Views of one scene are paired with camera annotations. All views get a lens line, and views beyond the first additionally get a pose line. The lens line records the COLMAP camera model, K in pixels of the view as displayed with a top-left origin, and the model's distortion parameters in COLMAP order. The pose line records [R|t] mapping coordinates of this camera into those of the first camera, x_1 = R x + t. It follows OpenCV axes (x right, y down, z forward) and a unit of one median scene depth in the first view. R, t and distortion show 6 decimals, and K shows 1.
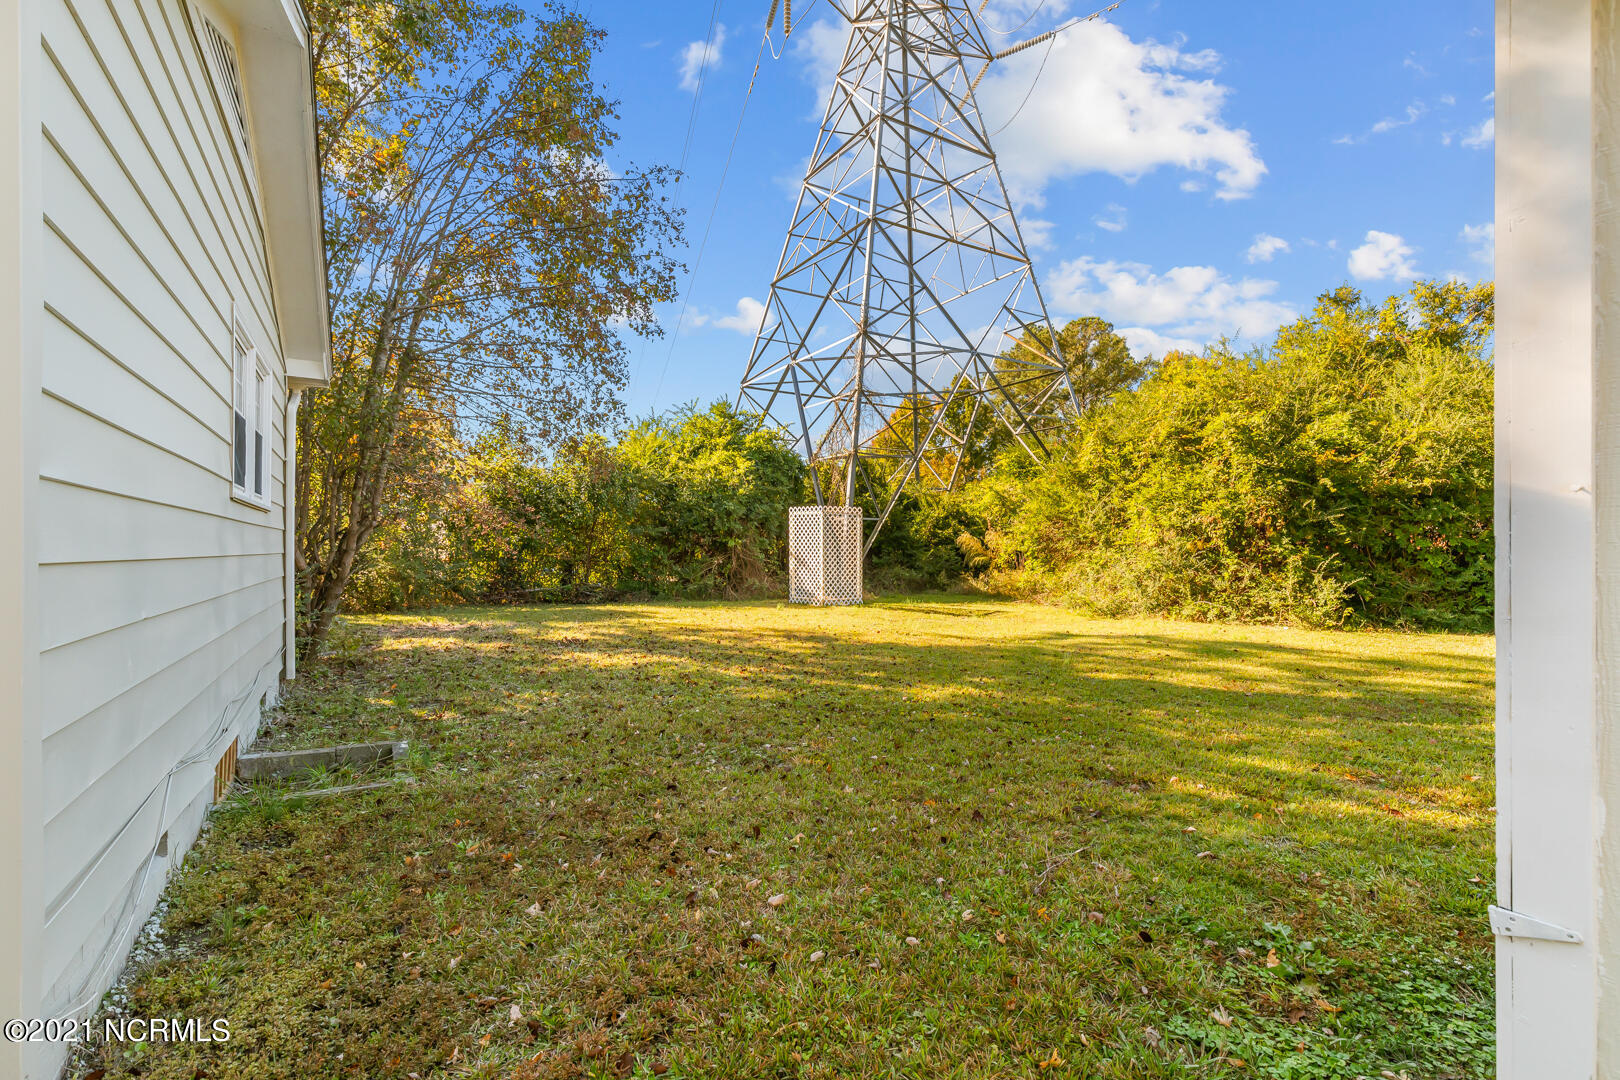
lens RADIAL K [[726.2, 0, 830.3], [0, 726.2, 545.7], [0, 0, 1]] dist [0.003100, -0.000853]
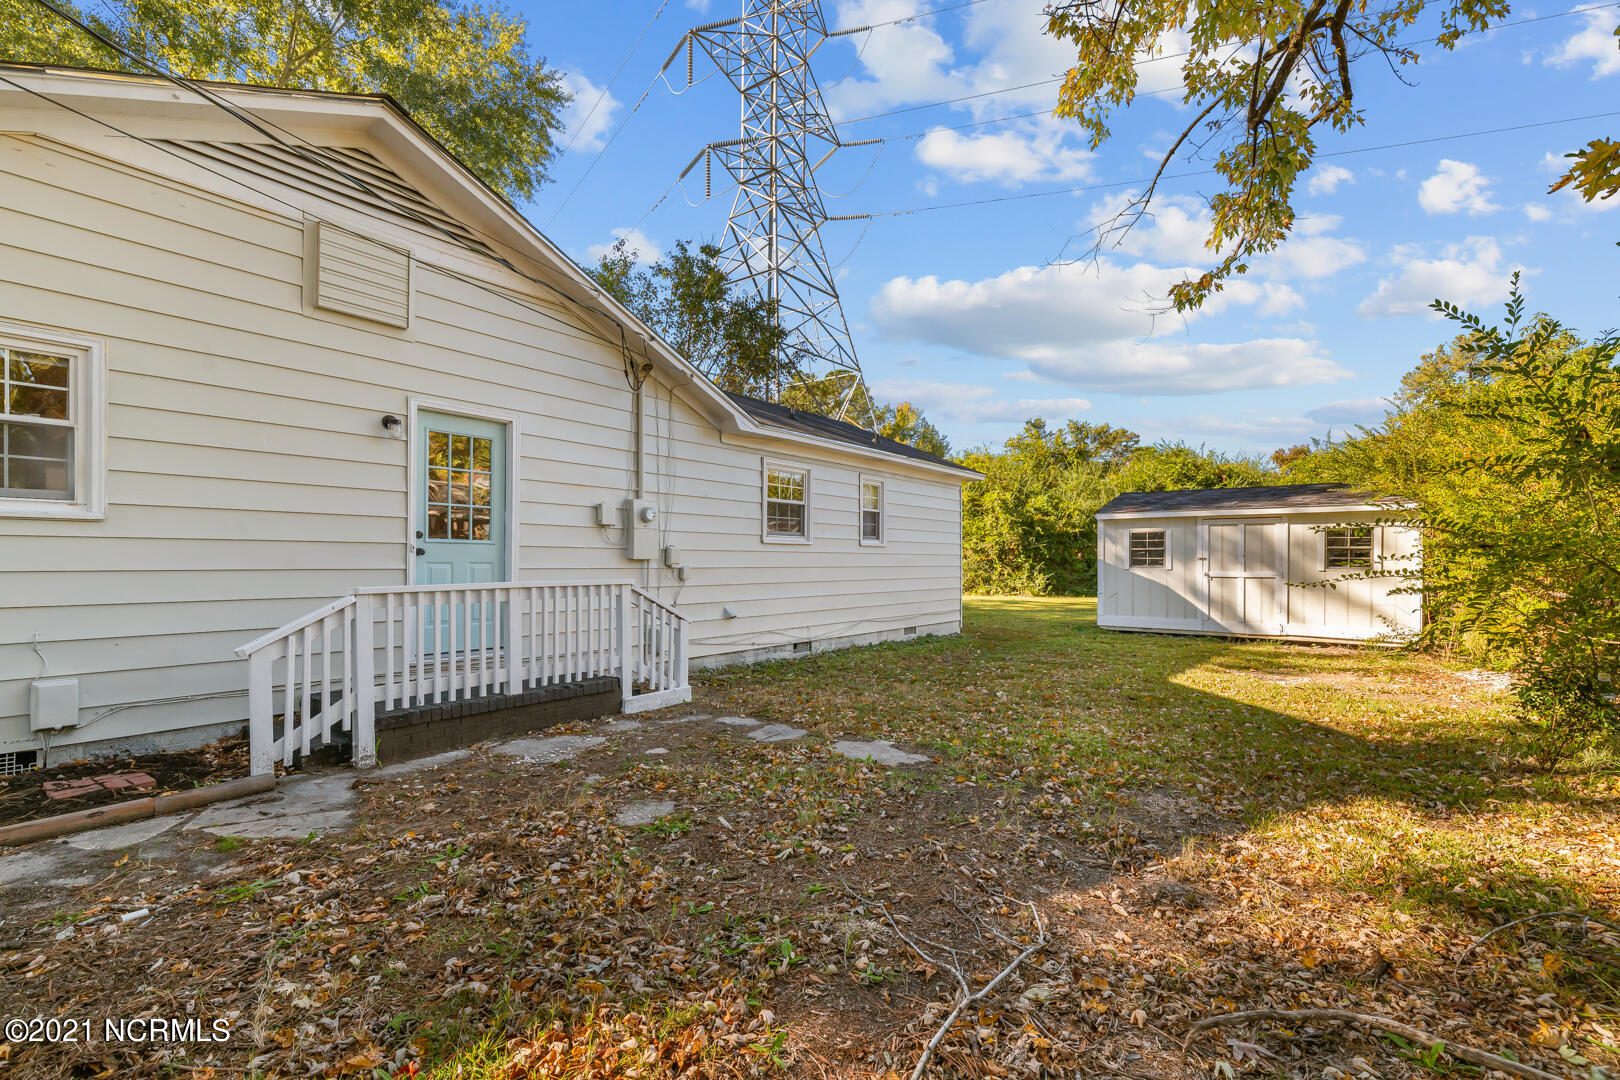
lens RADIAL K [[759.6, 0, 809.6], [0, 759.6, 555.7], [0, 0, 1]] dist [0.000854, -0.000042]
pose [[0.932433, 0.000087, 0.361344, -0.668982], [-0.001319, 0.999994, 0.003162, -0.013010], [-0.361341, -0.003425, 0.932427, -0.745929]]
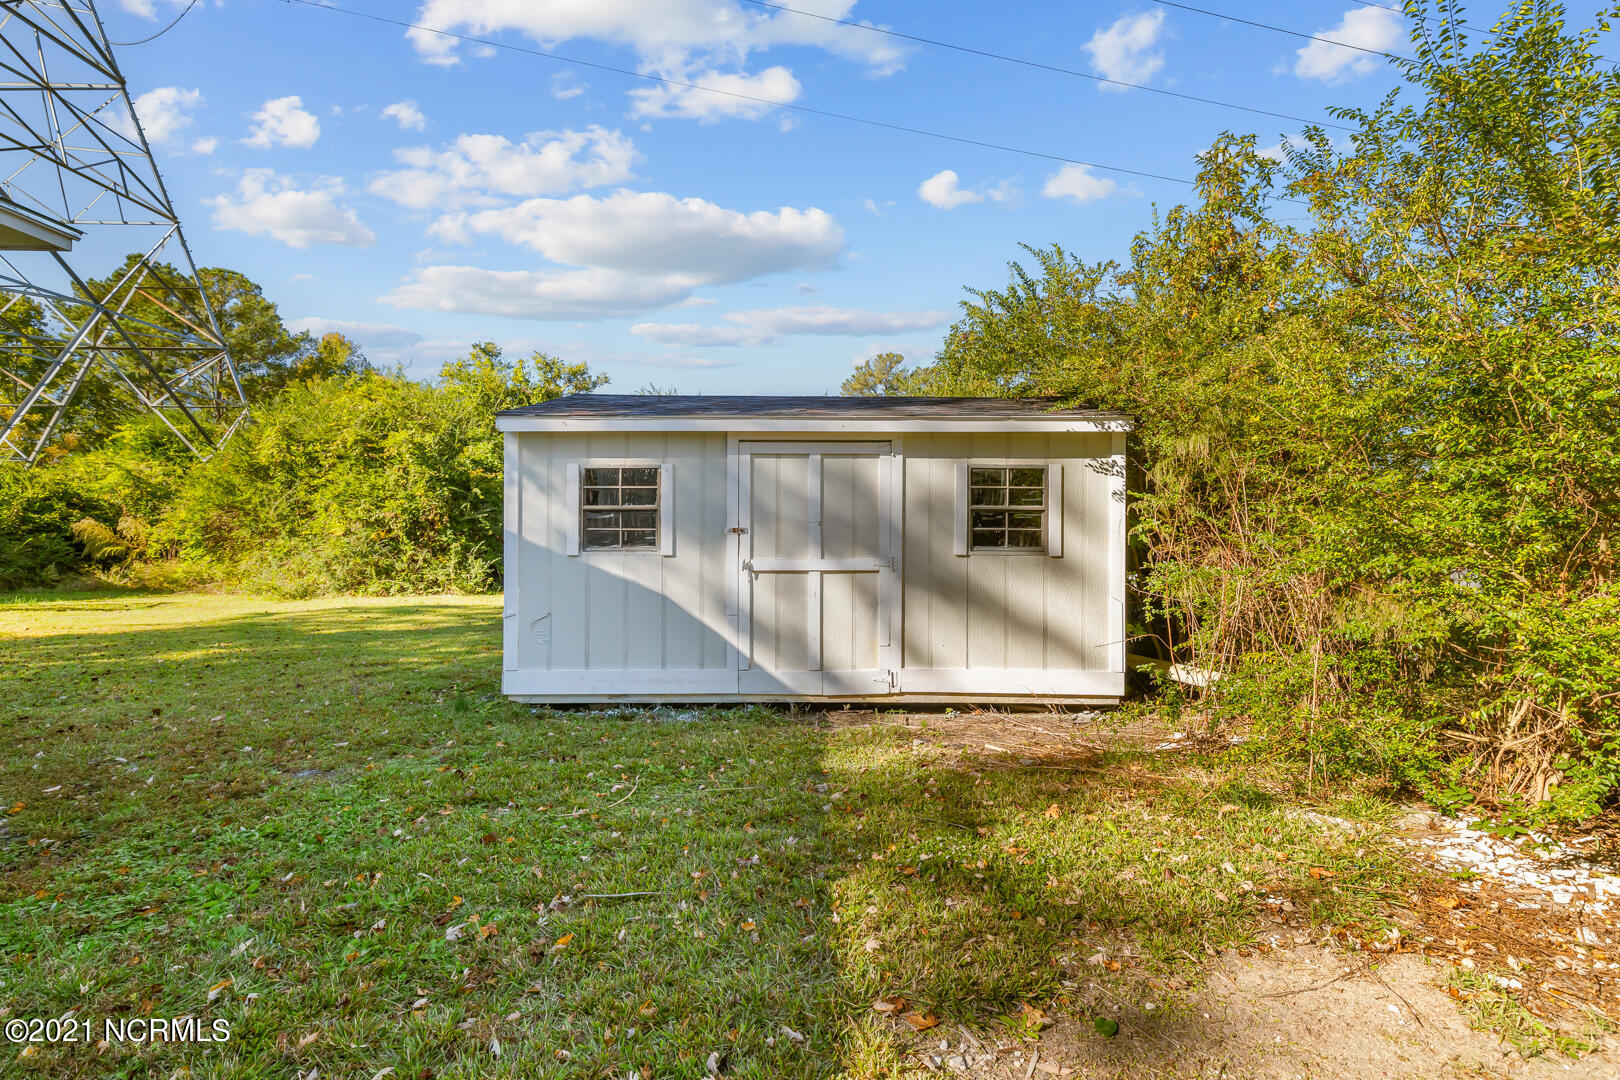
lens RADIAL K [[732.9, 0, 834.4], [0, 732.9, 535.4], [0, 0, 1]] dist [0.003542, 0.000610]
pose [[0.497489, 0.002337, 0.867467, -0.187082], [-0.005194, 0.999986, 0.000285, -0.004404], [-0.867455, -0.004647, 0.497494, -0.279675]]
